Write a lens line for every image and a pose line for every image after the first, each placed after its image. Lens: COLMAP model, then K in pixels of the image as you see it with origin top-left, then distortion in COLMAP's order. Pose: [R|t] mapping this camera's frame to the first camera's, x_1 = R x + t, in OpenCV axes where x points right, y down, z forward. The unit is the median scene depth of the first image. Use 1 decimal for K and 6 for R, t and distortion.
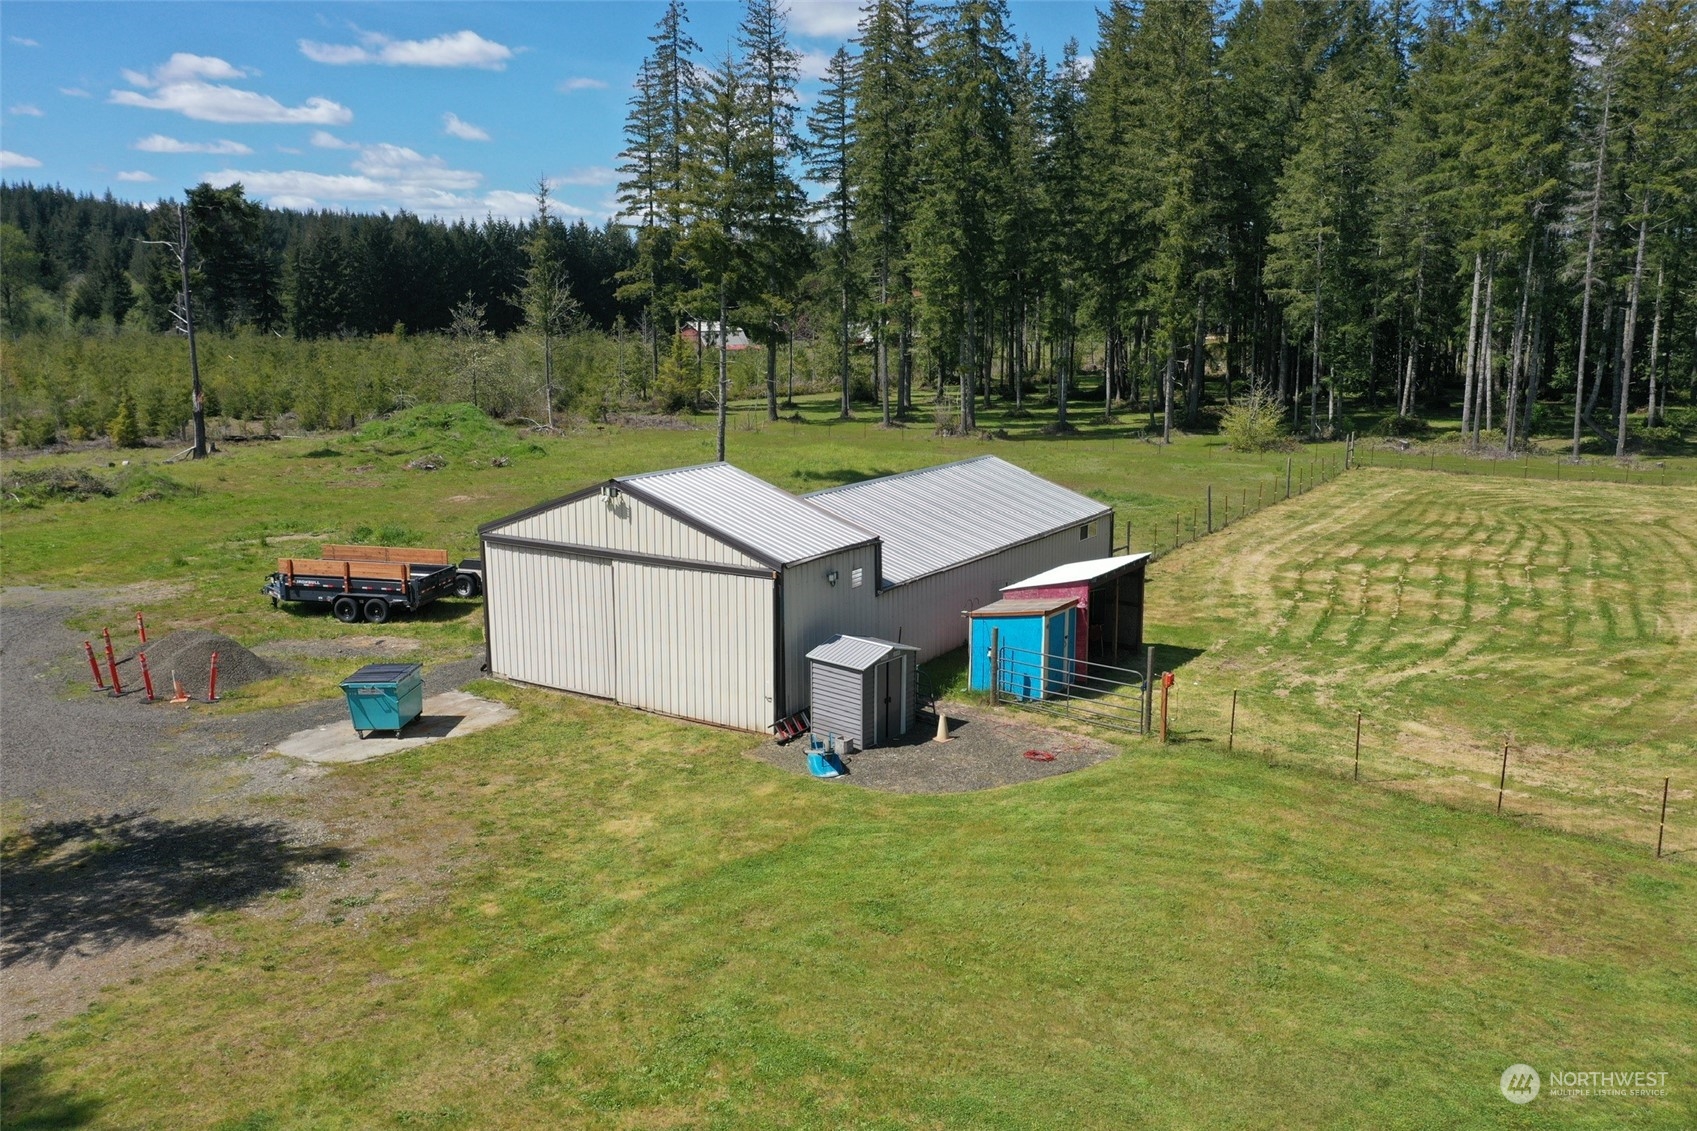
lens RADIAL K [[1333.1, 0, 848.5], [0, 1333.1, 565.5], [0, 0, 1]] dist [-0.004948, 0.007147]
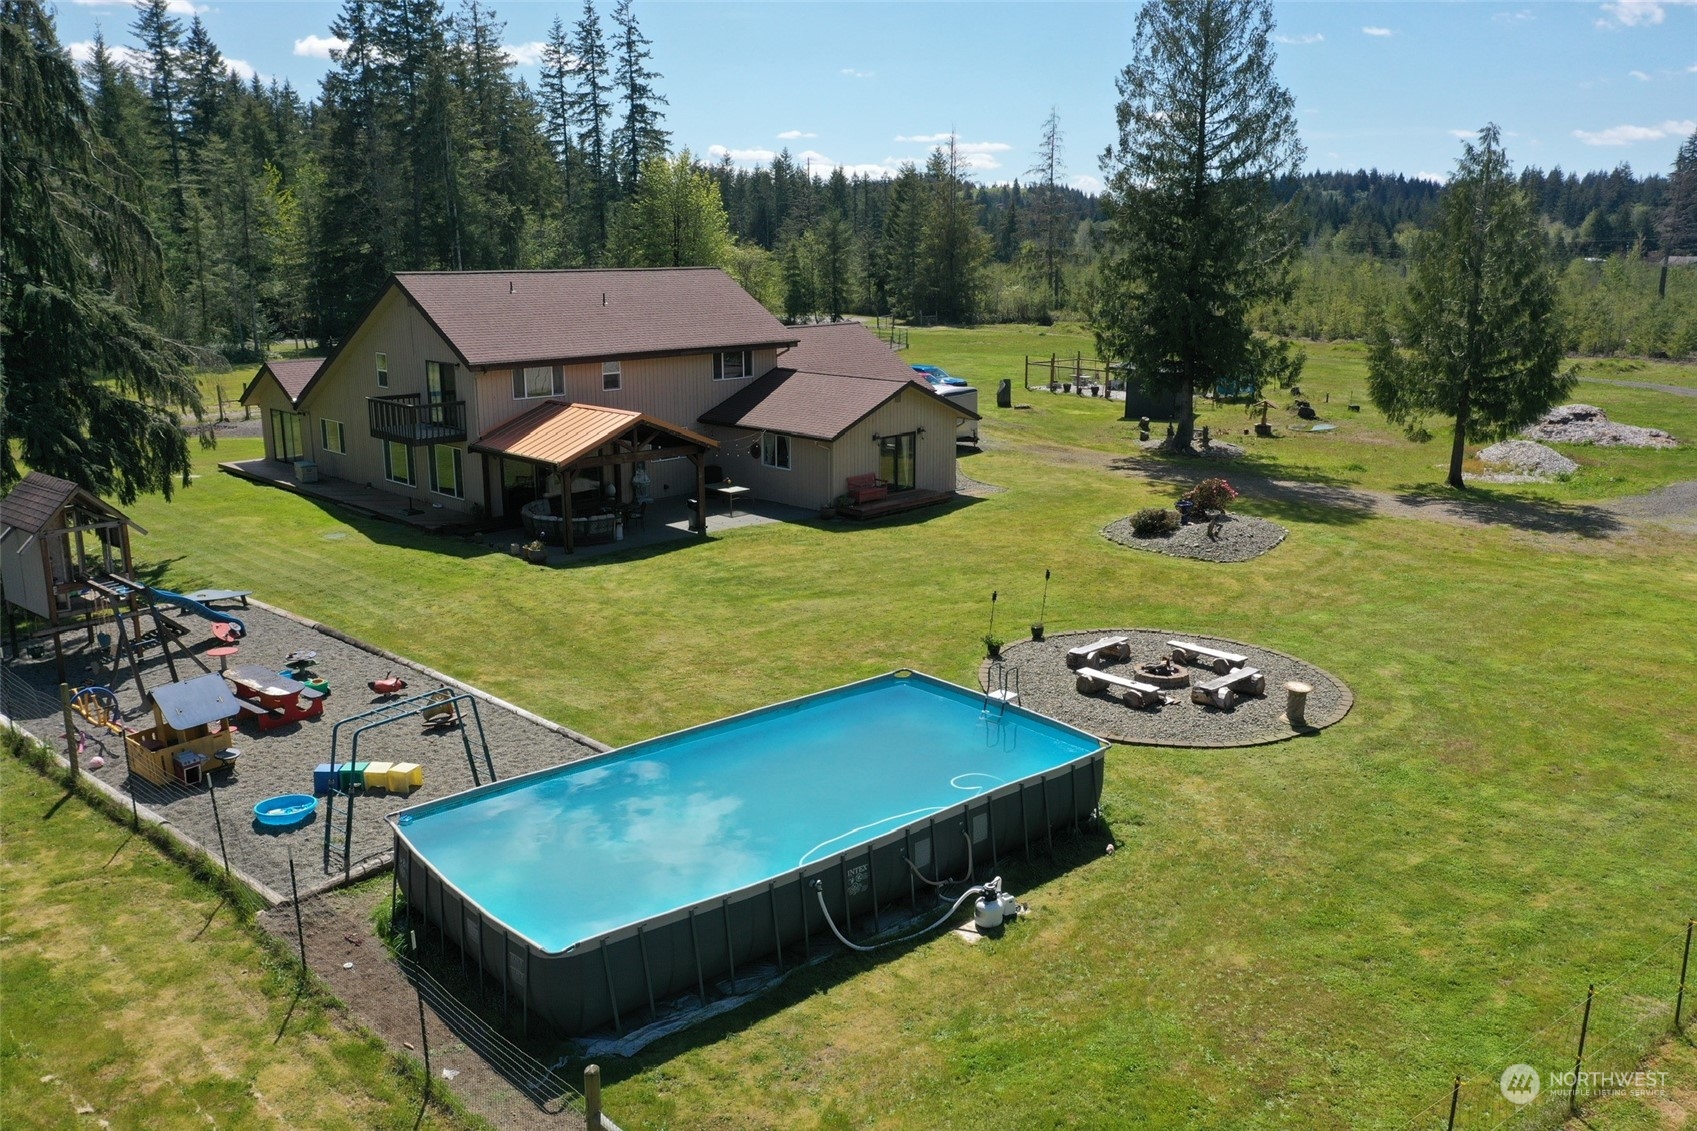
lens RADIAL K [[1333.2, 0, 848.5], [0, 1333.2, 565.5], [0, 0, 1]] dist [-0.004309, 0.003674]
pose [[-0.251688, 0.224849, -0.941327, 0.682847], [-0.174493, 0.946156, 0.272657, -0.031978], [0.951948, 0.232879, -0.198902, 0.151929]]
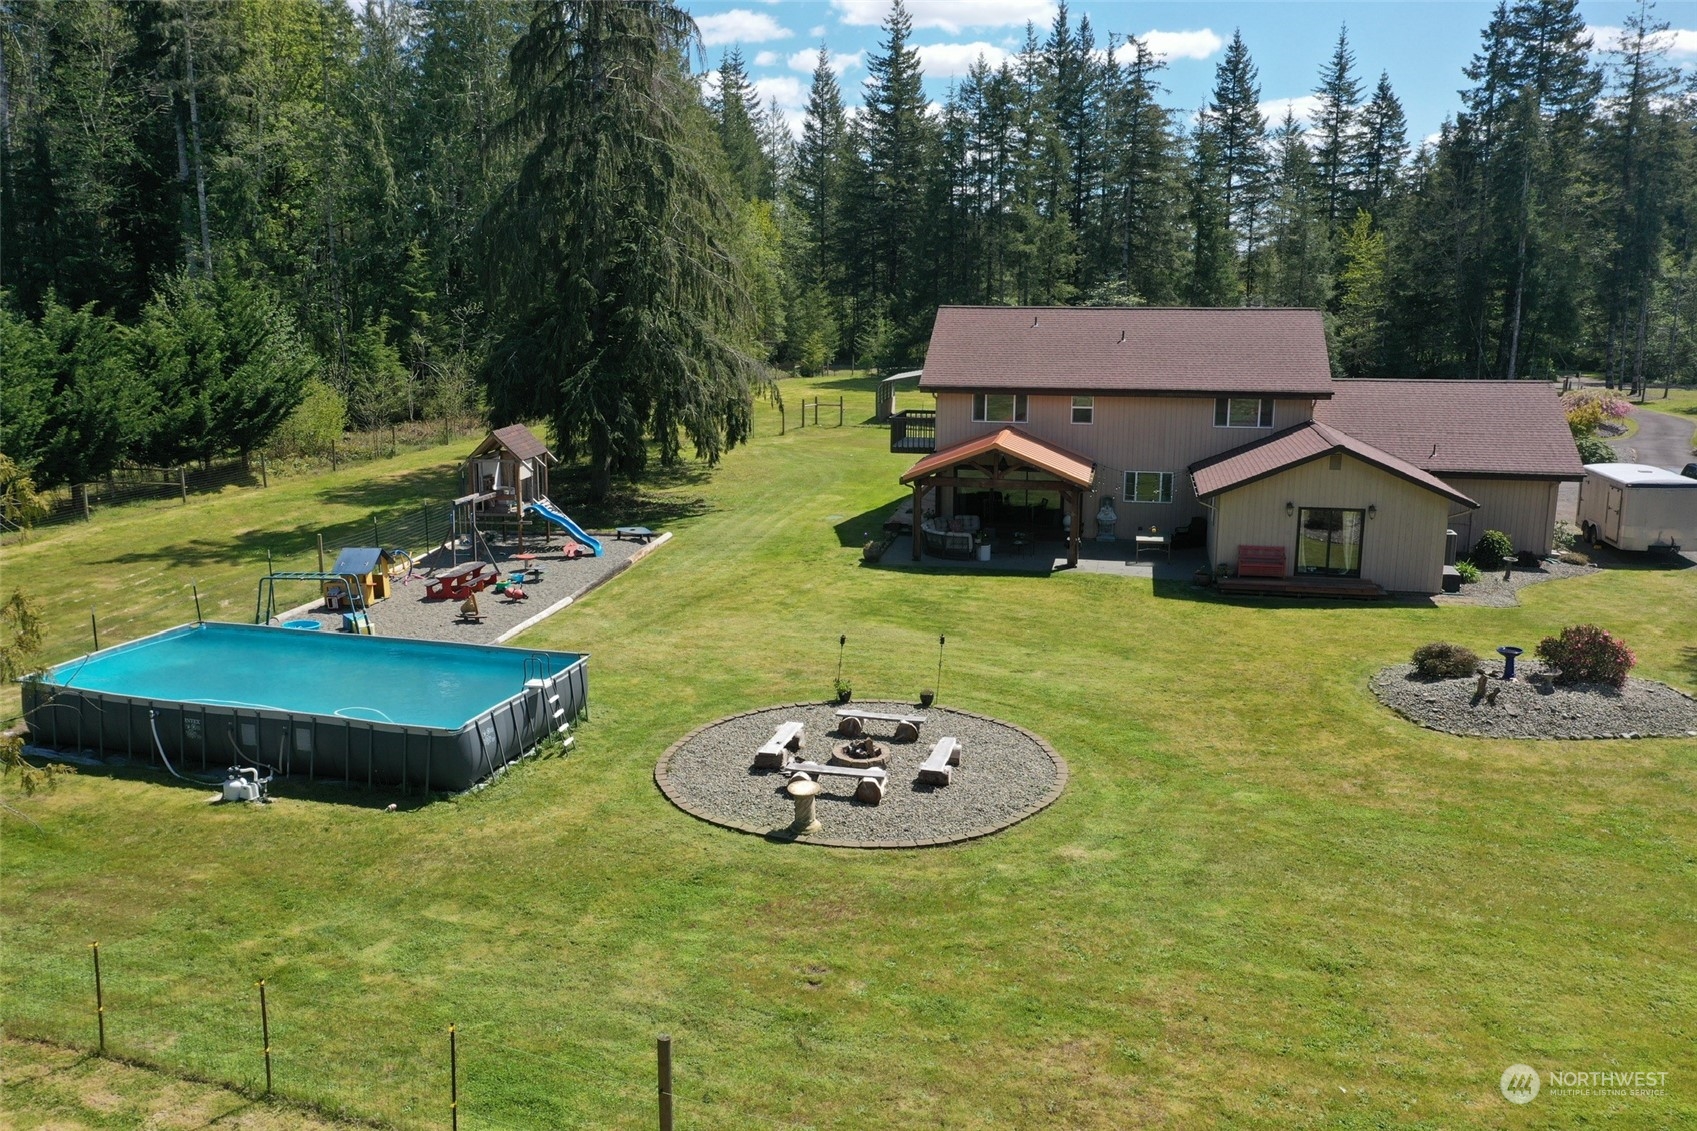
lens RADIAL K [[1333.2, 0, 848.5], [0, 1333.2, 565.5], [0, 0, 1]] dist [-0.004309, 0.003674]
pose [[-0.950065, 0.057355, -0.306736, 0.308113], [-0.062357, 0.928243, 0.366709, -0.101485], [0.305758, 0.367525, -0.878315, 0.558368]]
